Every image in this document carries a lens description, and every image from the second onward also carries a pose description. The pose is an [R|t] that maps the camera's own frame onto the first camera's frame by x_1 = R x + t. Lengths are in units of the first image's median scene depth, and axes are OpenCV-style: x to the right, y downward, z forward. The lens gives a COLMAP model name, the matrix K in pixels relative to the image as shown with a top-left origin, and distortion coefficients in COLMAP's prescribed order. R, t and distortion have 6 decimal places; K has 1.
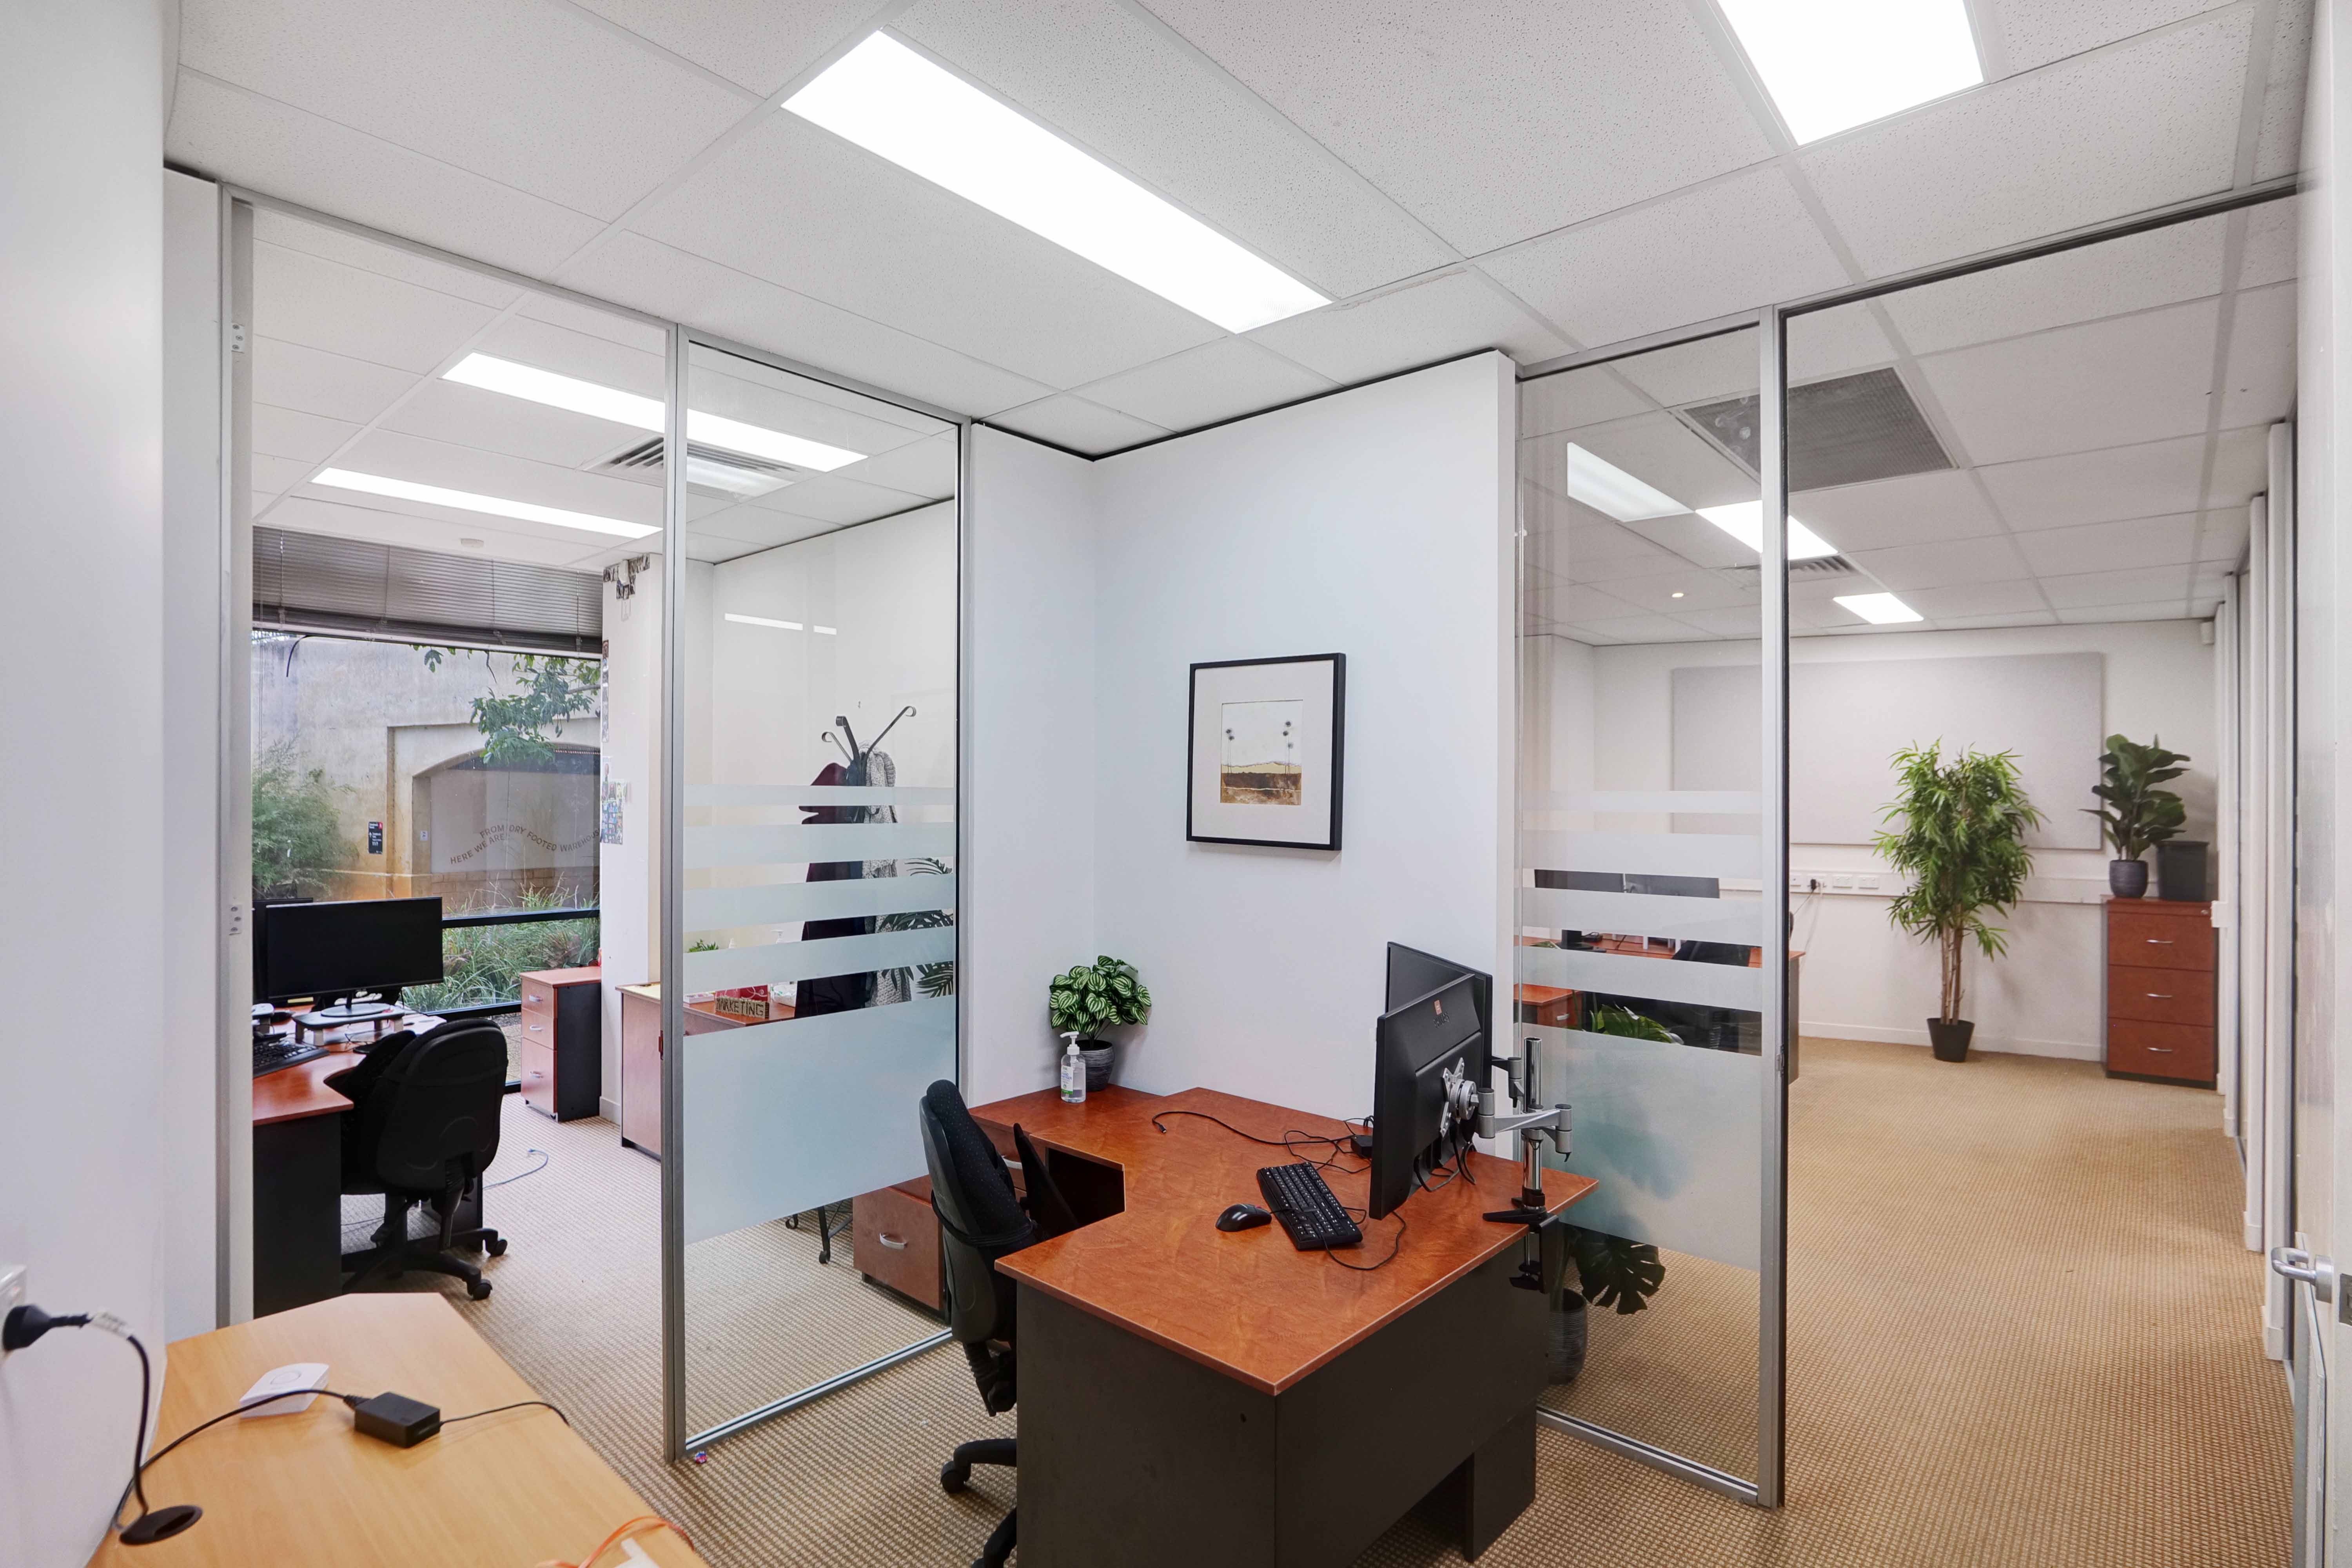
lens RADIAL K [[1120.8, 0, 1158.9], [0, 1120.8, 795.5], [0, 0, 1]] dist [0.002332, -0.001267]
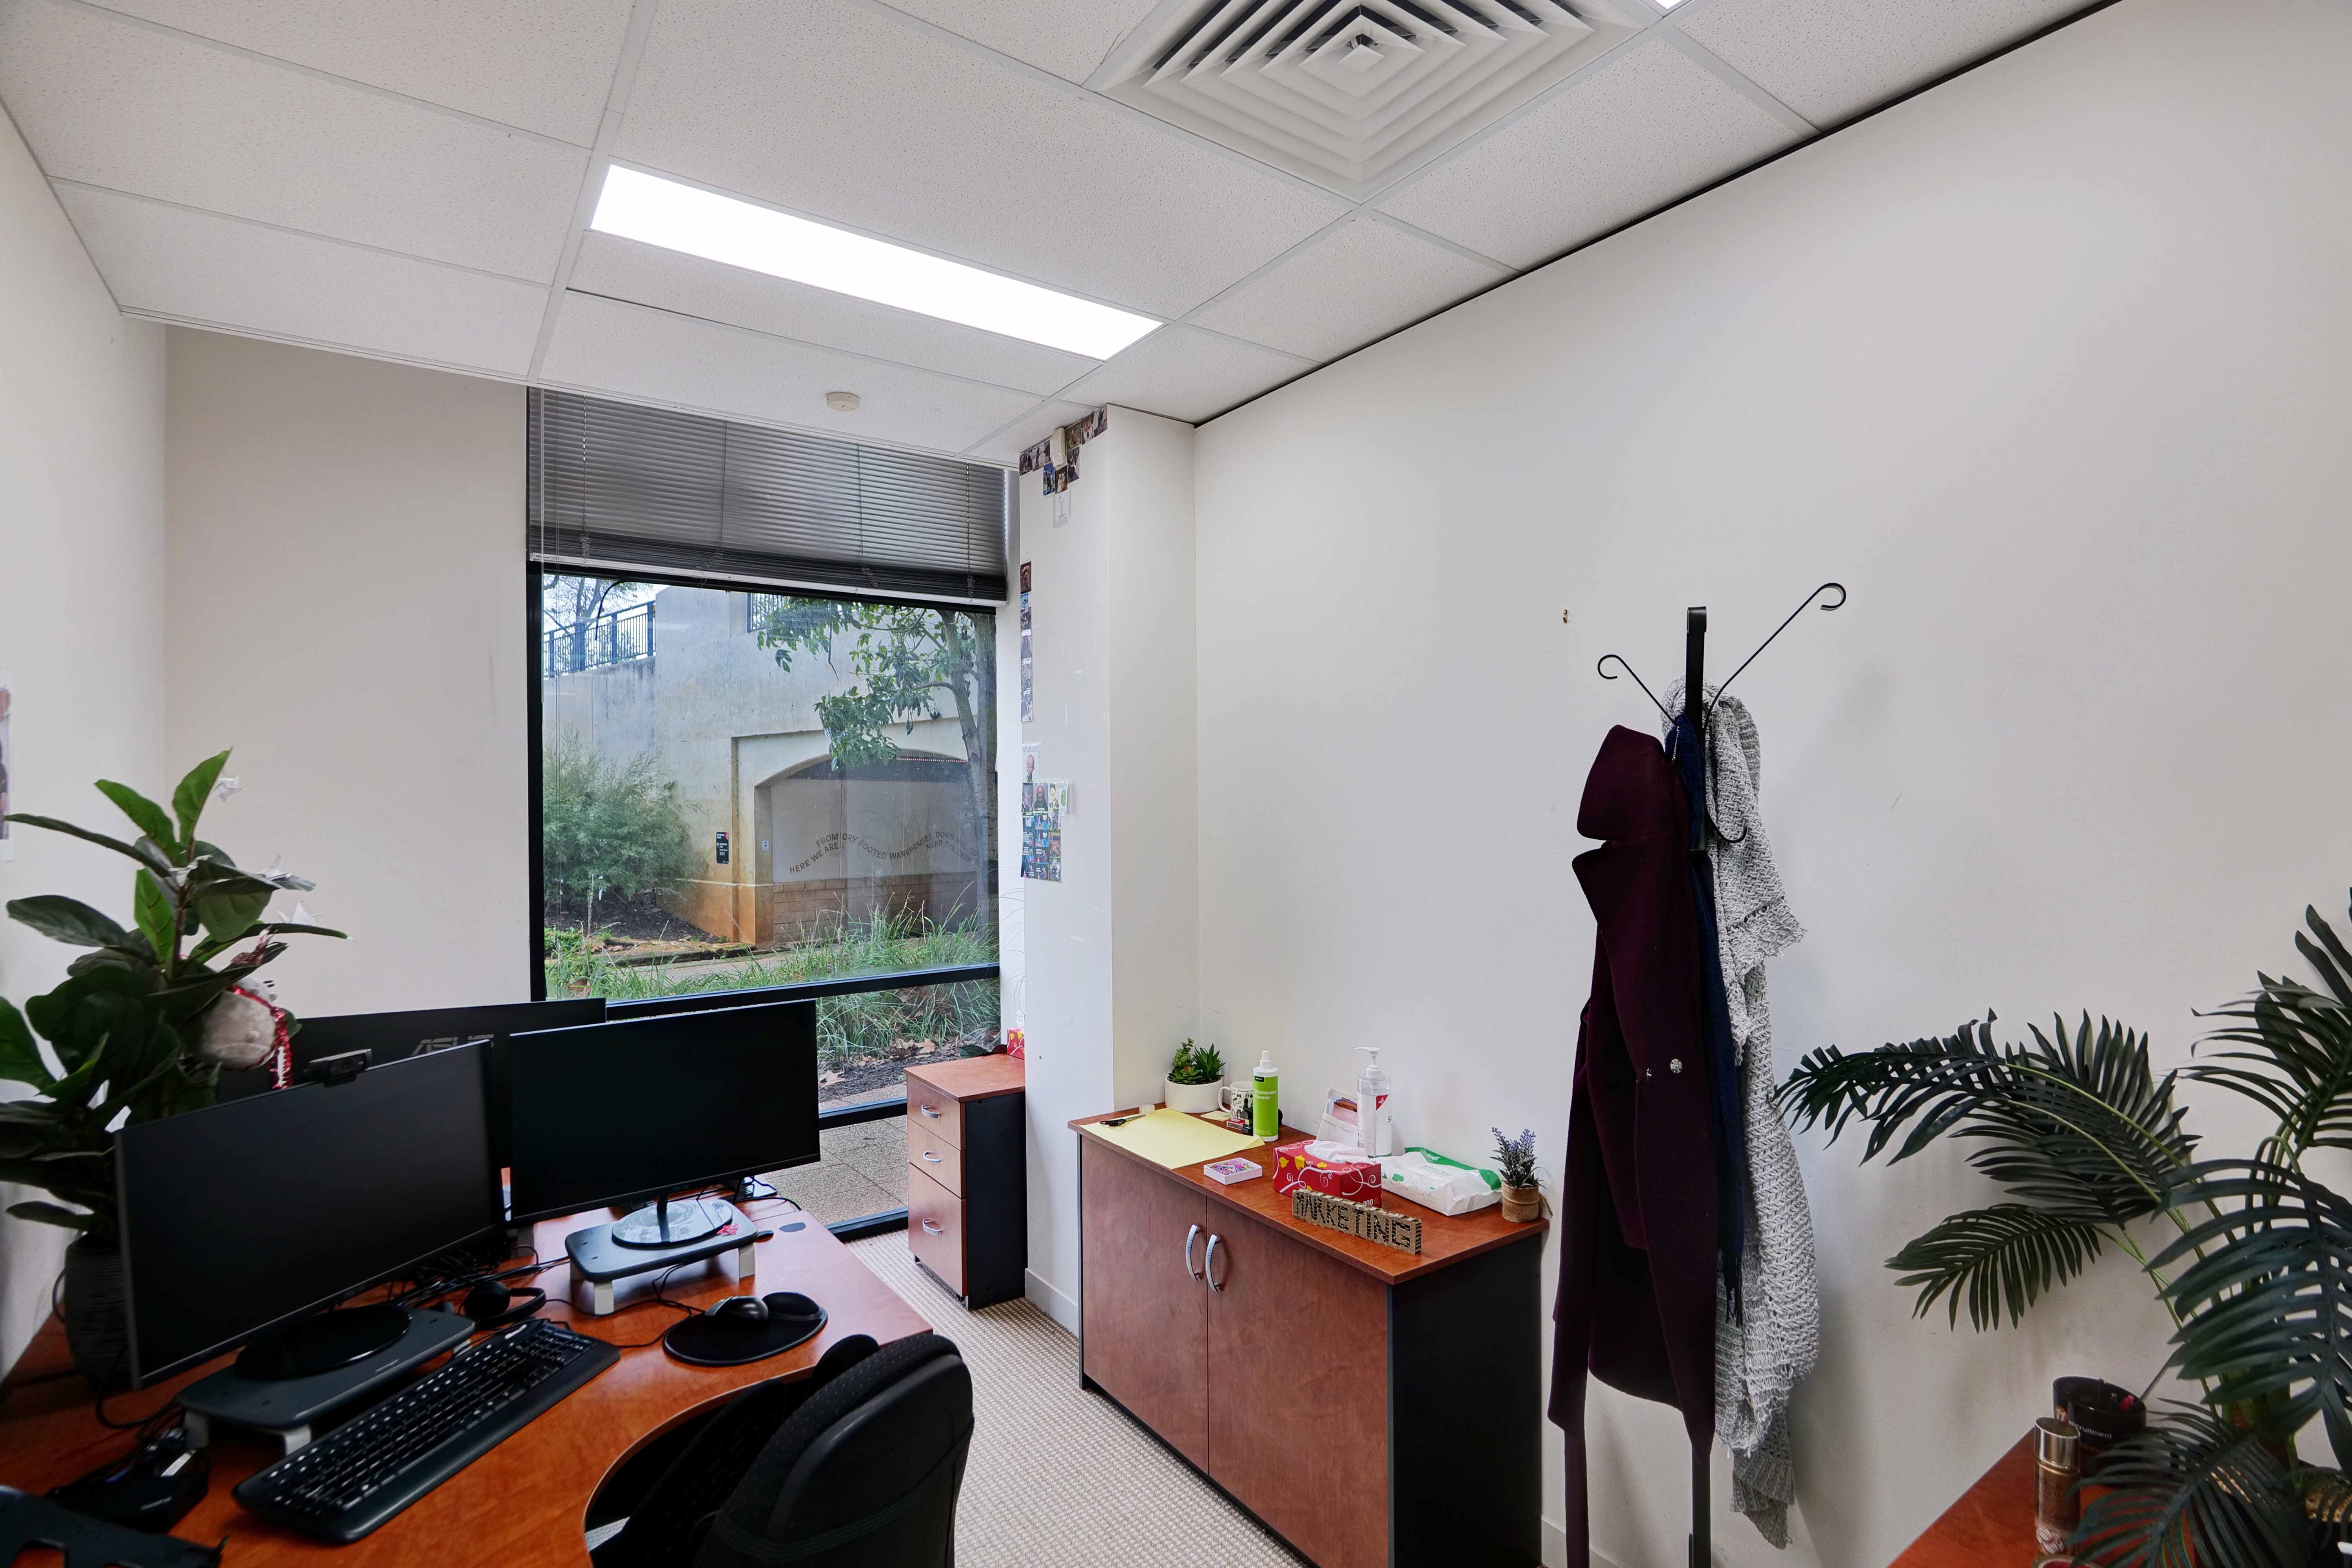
lens RADIAL K [[1120.8, 0, 1190.8], [0, 1120.8, 785.7], [0, 0, 1]] dist [0.002332, -0.001267]
pose [[0.976817, -0.019217, -0.213211, -0.116914], [0.017387, 0.999794, -0.010454, -0.001112], [0.213368, 0.006504, 0.976950, 0.172270]]
